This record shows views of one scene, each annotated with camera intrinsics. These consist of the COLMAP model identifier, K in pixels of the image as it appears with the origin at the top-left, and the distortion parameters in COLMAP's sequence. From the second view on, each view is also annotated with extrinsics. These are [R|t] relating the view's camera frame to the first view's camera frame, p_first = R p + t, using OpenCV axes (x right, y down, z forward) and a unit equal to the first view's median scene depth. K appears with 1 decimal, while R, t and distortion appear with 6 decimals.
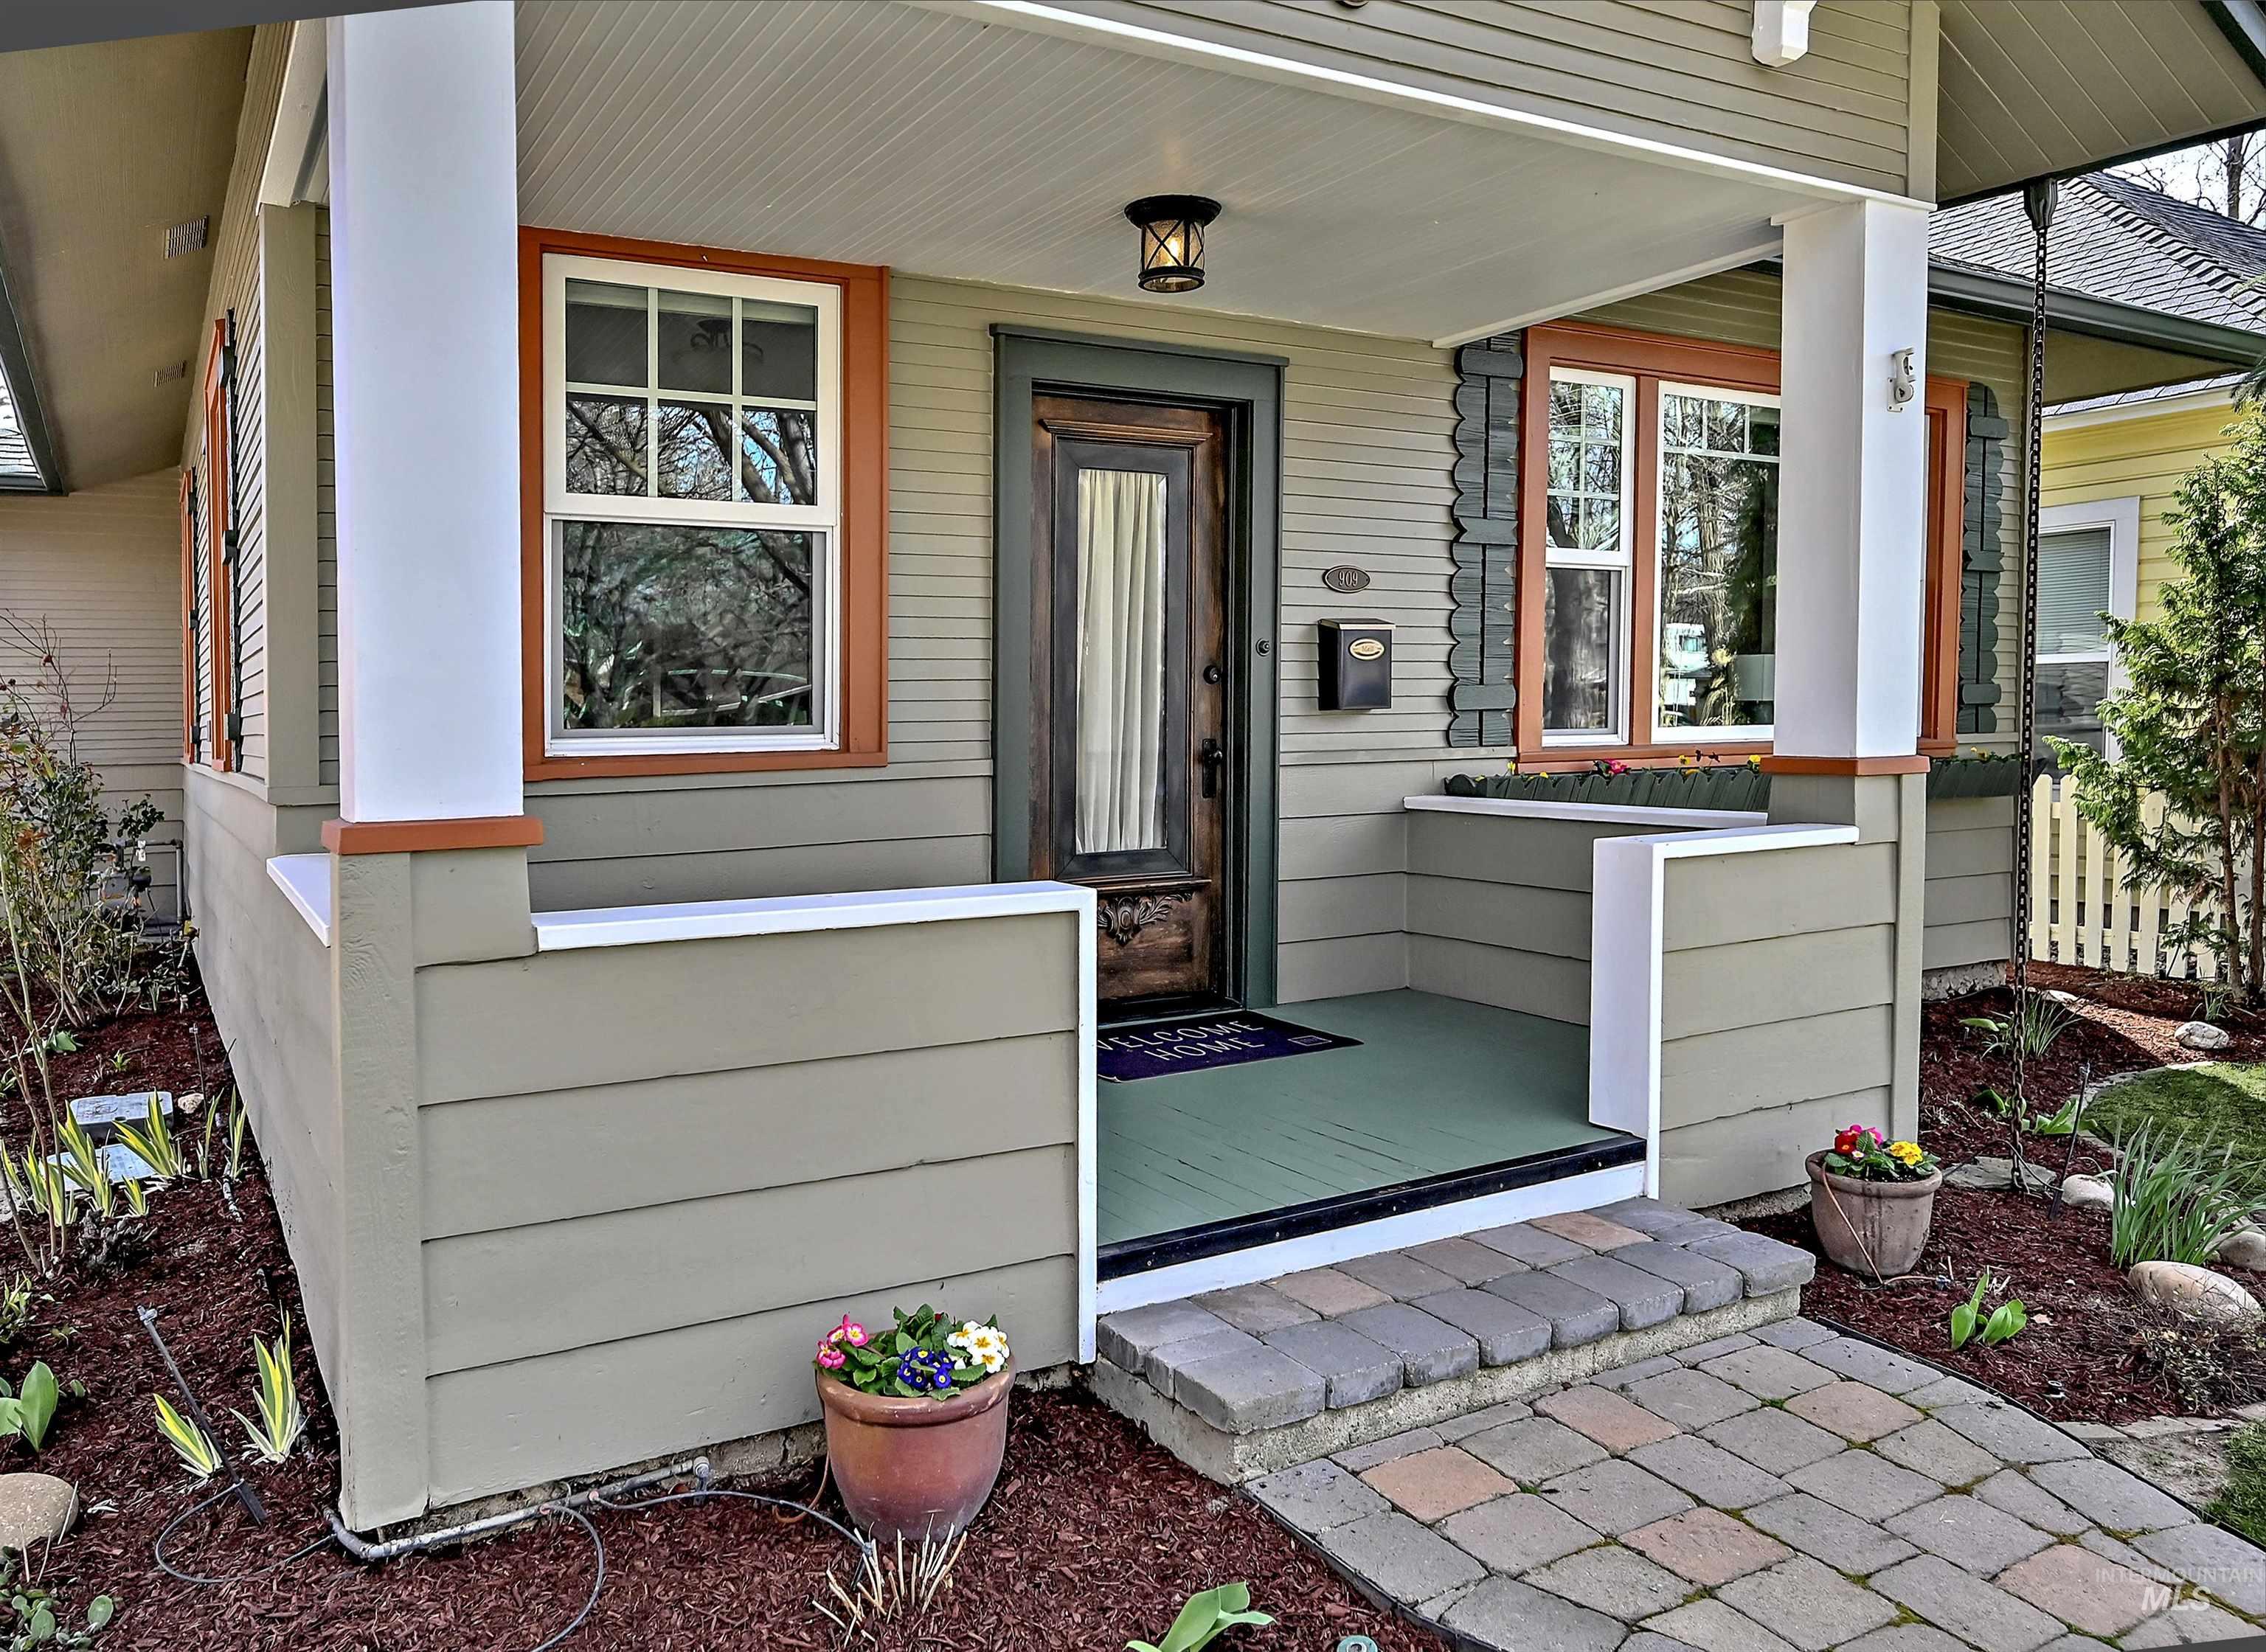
lens RADIAL K [[1624.8, 0, 1131.0], [0, 1624.8, 803.3], [0, 0, 1]] dist [0.043066, -0.001877]
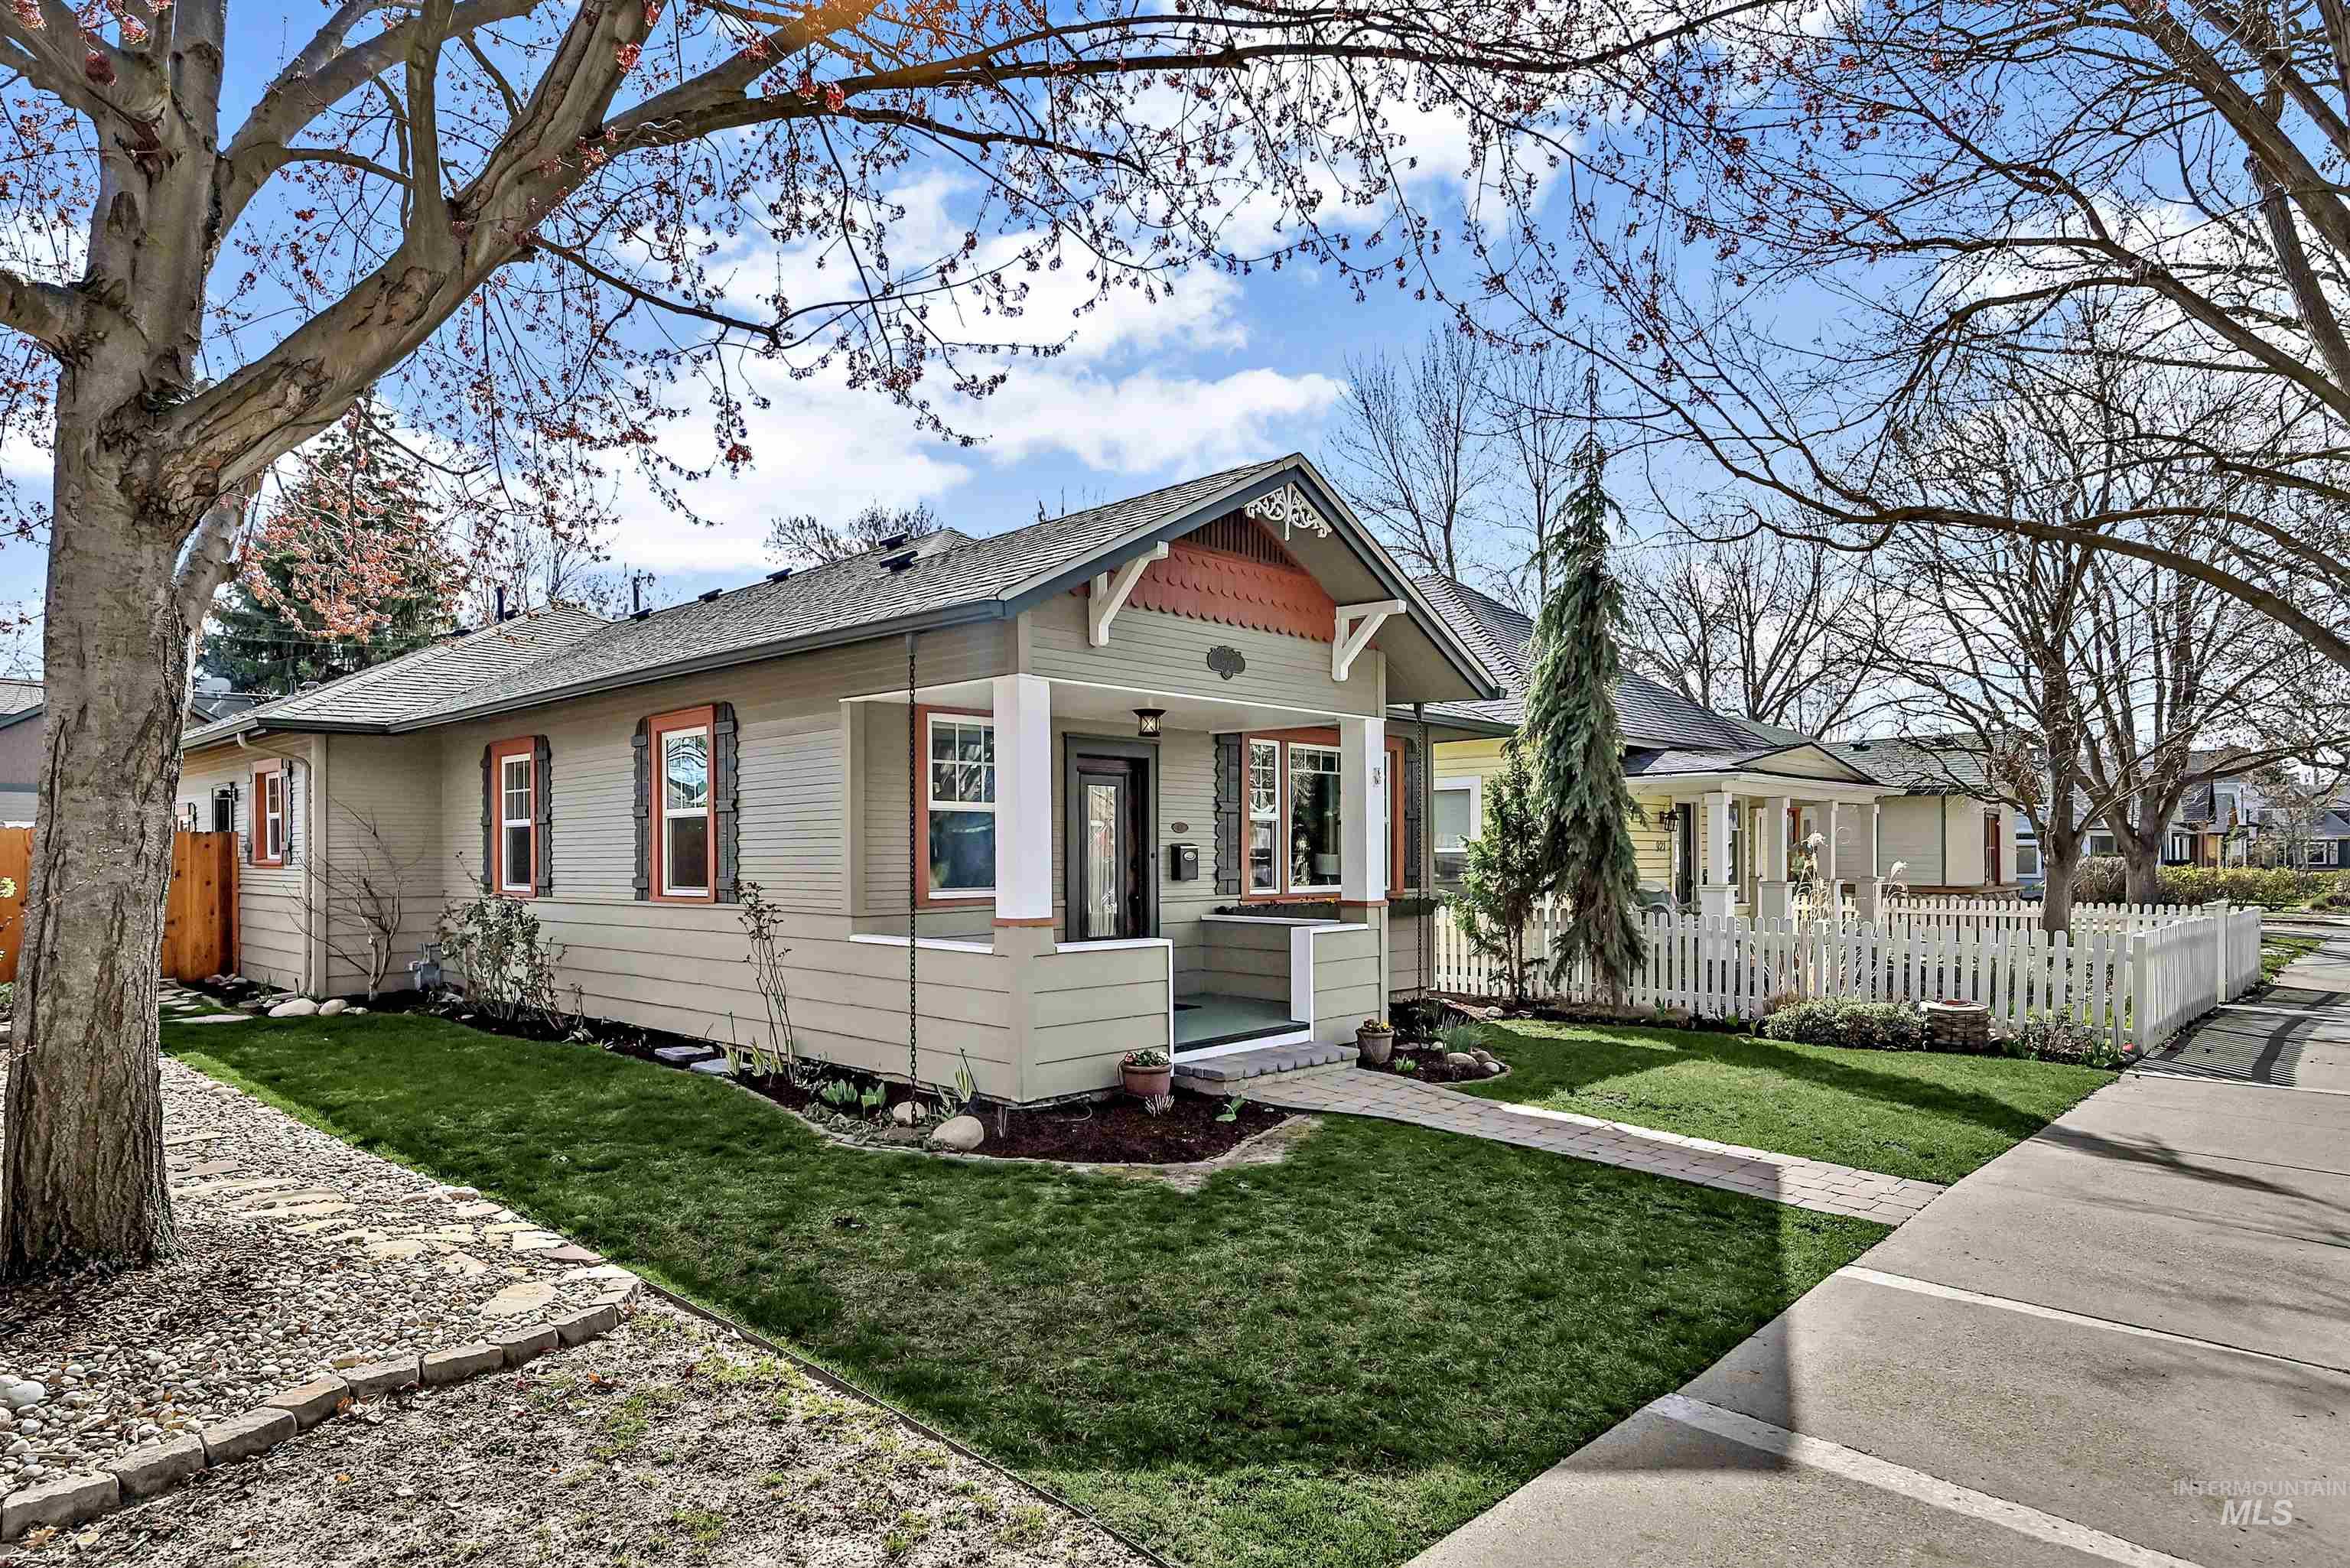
lens RADIAL K [[1330.2, 0, 1181.5], [0, 1330.2, 854.3], [0, 0, 1]] dist [0.004947, 0.000814]
pose [[0.959050, 0.011133, 0.283019, -0.436599], [0.004827, 0.998440, -0.055632, 0.016621], [-0.283196, 0.054720, 0.957500, -0.941457]]
